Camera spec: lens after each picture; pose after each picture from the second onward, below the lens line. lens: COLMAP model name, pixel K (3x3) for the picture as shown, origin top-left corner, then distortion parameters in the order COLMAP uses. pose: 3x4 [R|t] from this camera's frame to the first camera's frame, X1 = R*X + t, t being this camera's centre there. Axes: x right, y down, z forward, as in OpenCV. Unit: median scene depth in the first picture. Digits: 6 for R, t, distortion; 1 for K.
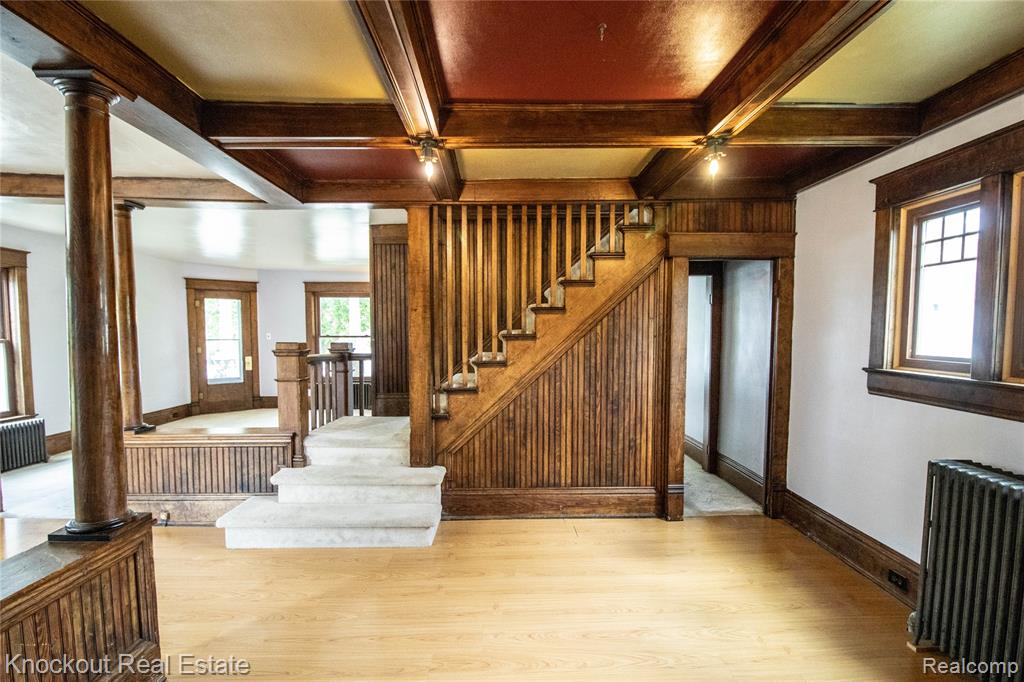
lens RADIAL K [[485.4, 0, 458.4], [0, 485.4, 361.8], [0, 0, 1]] dist [-0.002485, -0.009528]
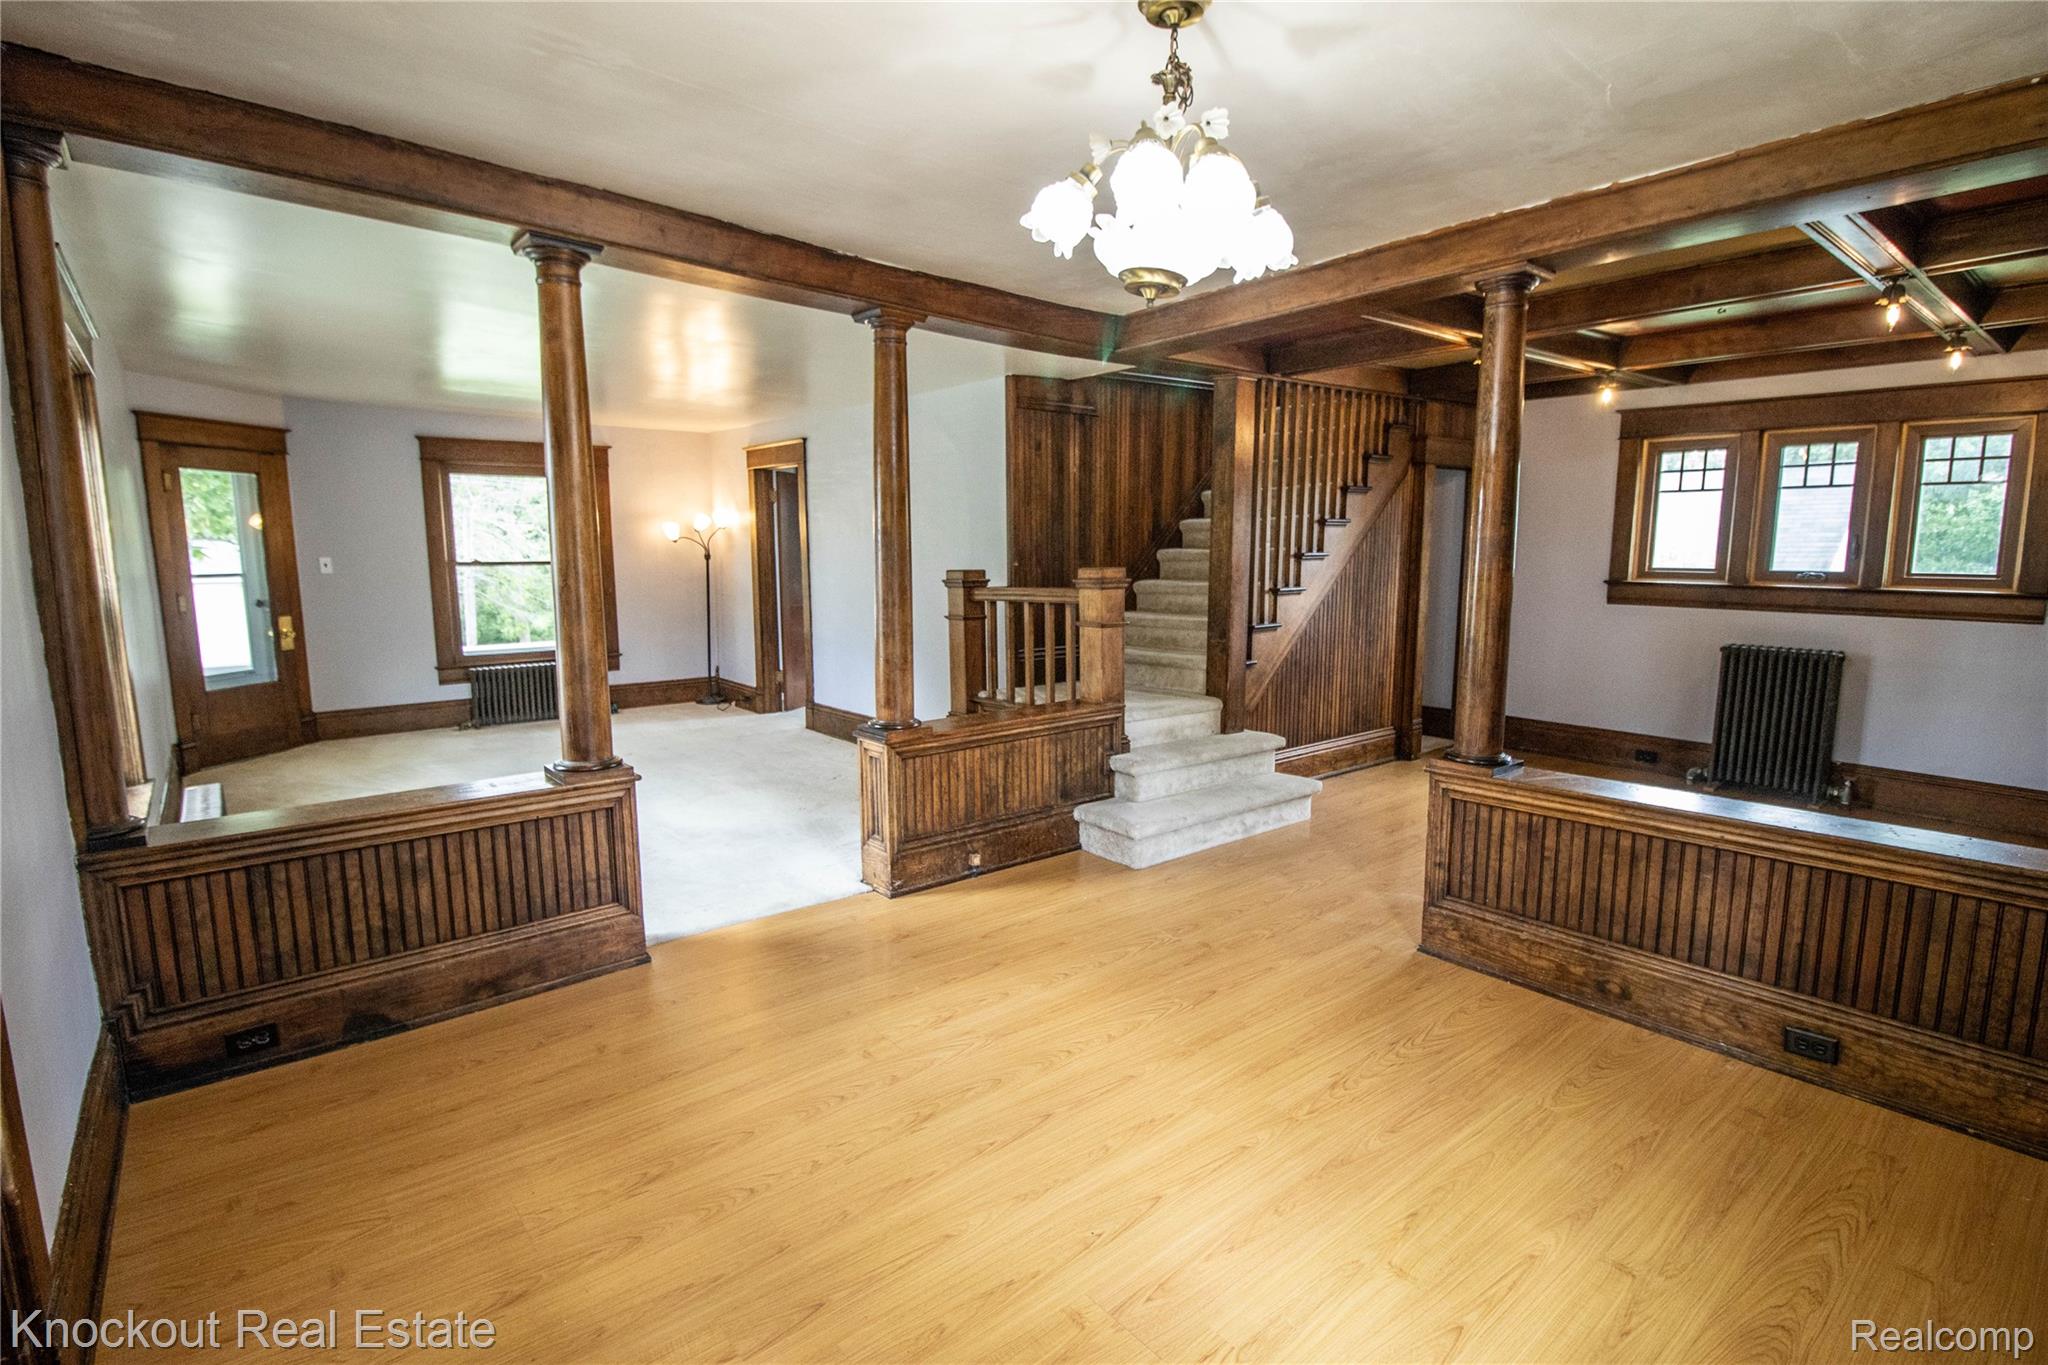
lens RADIAL K [[970.8, 0, 996.7], [0, 970.8, 677.9], [0, 0, 1]] dist [-0.002485, -0.009528]
pose [[0.803883, -0.083004, 0.588967, -1.213046], [0.042226, 0.995680, 0.082688, -0.005382], [-0.593287, -0.041601, 0.803915, 0.022707]]
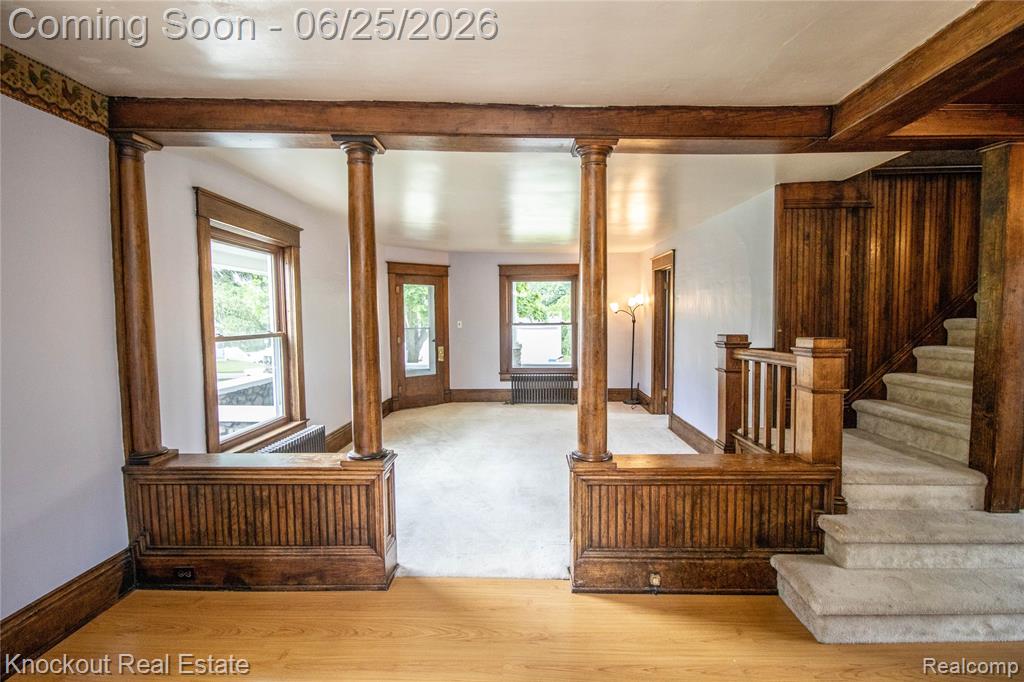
lens RADIAL K [[485.4, 0, 494.7], [0, 485.4, 343.5], [0, 0, 1]] dist [-0.002485, -0.009528]
pose [[0.997833, -0.004752, -0.065626, -0.756380], [0.004280, 0.999964, -0.007340, -0.027034], [0.065658, 0.007043, 0.997817, 0.251465]]
